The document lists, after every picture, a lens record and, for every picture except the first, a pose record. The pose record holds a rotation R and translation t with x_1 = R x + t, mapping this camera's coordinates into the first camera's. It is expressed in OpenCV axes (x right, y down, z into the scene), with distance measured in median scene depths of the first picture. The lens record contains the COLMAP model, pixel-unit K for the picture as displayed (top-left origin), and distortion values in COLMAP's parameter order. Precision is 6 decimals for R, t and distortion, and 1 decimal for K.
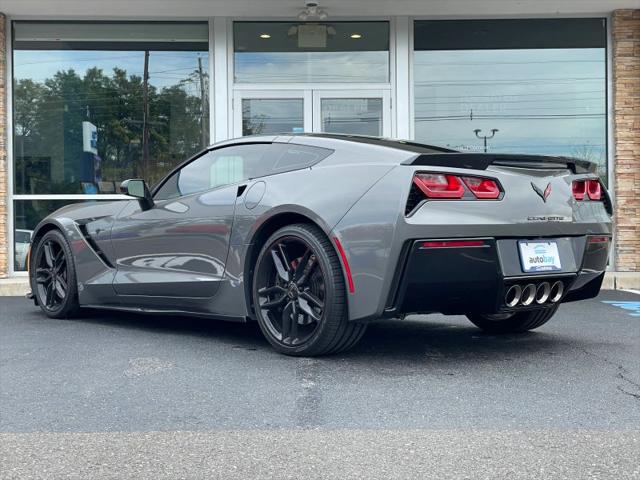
lens RADIAL K [[957.8, 0, 322.9], [0, 957.8, 239.1], [0, 0, 1]] dist [0.094145, 0.000000]
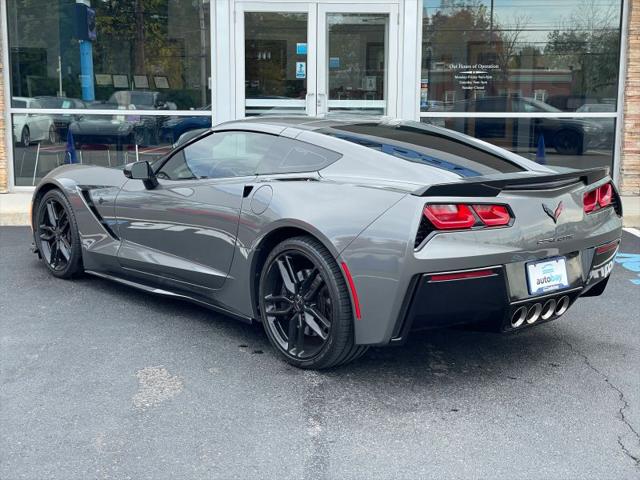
lens RADIAL K [[957.8, 0, 324.8], [0, 957.8, 234.5], [0, 0, 1]] dist [0.094145, 0.000000]
pose [[0.999887, 0.014355, 0.004393, -0.009888], [-0.014859, 0.988041, 0.153473, -0.170634], [-0.002138, -0.153521, 0.988143, 0.020329]]
